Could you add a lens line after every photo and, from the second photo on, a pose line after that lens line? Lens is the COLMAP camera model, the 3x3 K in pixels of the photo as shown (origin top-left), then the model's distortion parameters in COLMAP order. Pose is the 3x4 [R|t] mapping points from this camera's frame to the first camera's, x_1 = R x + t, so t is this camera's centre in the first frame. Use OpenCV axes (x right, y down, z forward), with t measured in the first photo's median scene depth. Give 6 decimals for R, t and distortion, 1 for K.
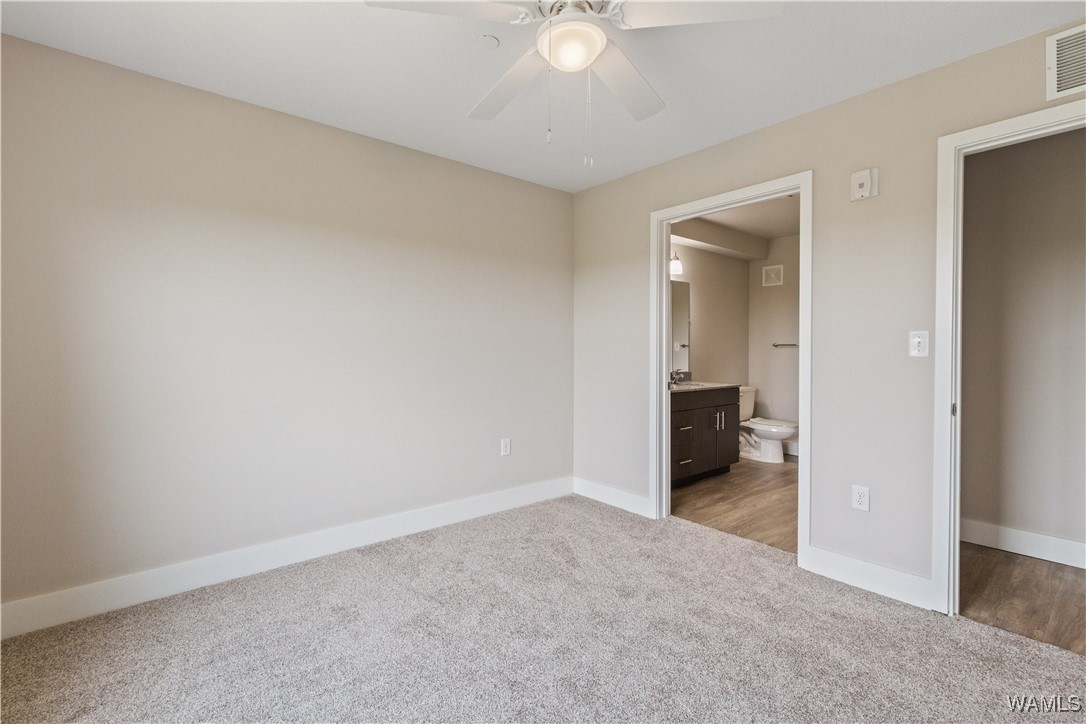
lens RADIAL K [[486.4, 0, 526.0], [0, 486.4, 360.1], [0, 0, 1]] dist [-0.010540, 0.000032]
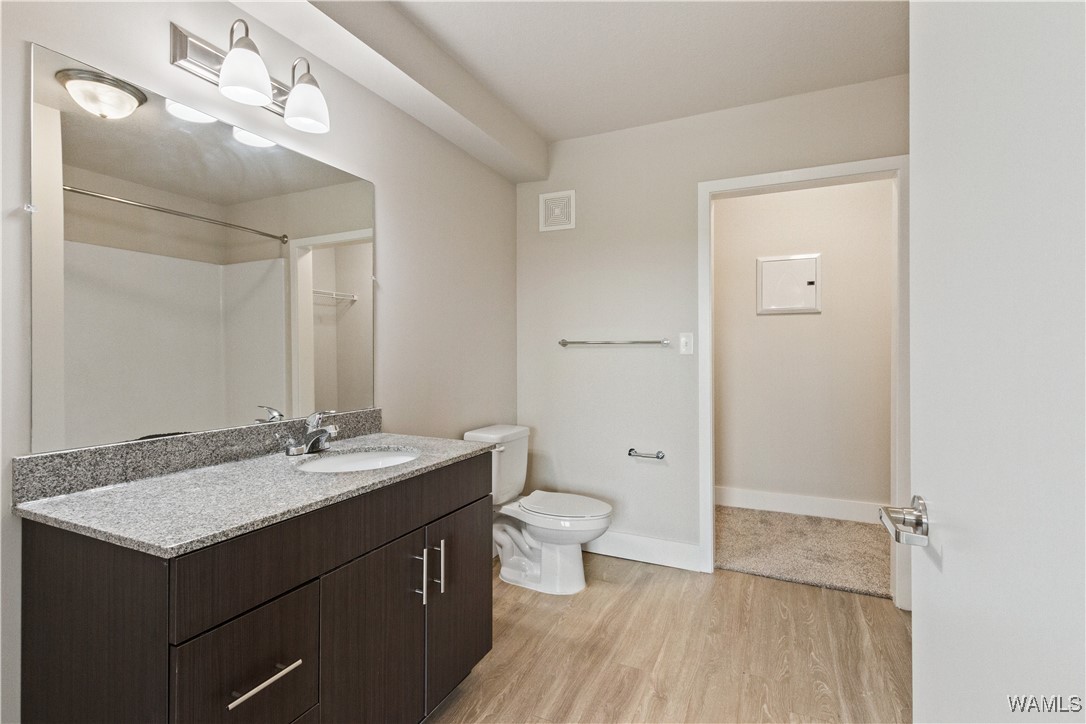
lens RADIAL K [[508.6, 0, 540.6], [0, 508.6, 344.4], [0, 0, 1]] dist [-0.001870, -0.000019]
pose [[0.895396, 0.001569, 0.445268, 0.259595], [0.011707, 0.999565, -0.027065, -0.014867], [-0.445117, 0.029447, 0.894988, 0.544342]]
